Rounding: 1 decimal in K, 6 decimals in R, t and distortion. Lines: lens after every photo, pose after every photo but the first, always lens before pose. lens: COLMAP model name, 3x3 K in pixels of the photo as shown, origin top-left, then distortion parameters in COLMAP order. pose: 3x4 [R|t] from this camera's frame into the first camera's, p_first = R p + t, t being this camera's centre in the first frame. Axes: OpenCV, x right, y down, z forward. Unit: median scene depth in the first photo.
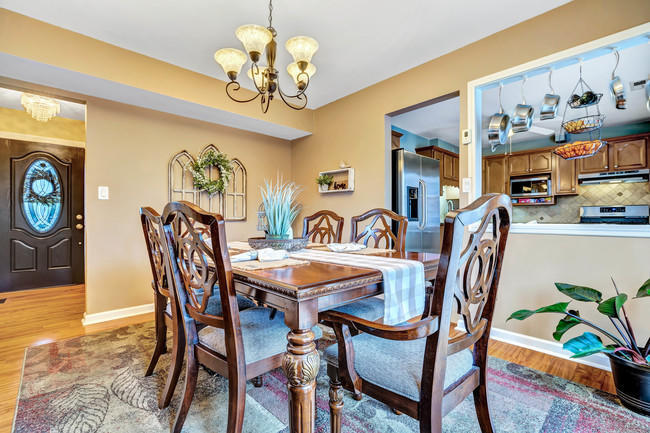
lens RADIAL K [[295.6, 0, 326.1], [0, 295.6, 219.4], [0, 0, 1]] dist [0.000291, -0.002089]
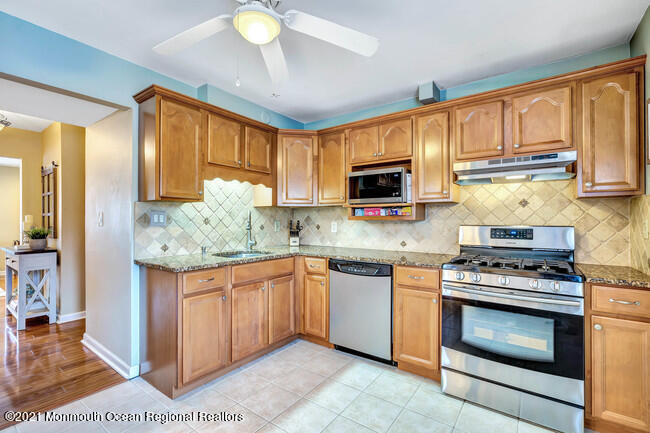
lens RADIAL K [[295.6, 0, 334.2], [0, 295.6, 219.5], [0, 0, 1]] dist [0.000291, -0.002089]
pose [[0.980651, 0.001709, 0.195757, 0.556443], [-0.001511, 0.999998, -0.001164, -0.054359], [-0.195758, 0.000846, 0.980652, 0.545937]]
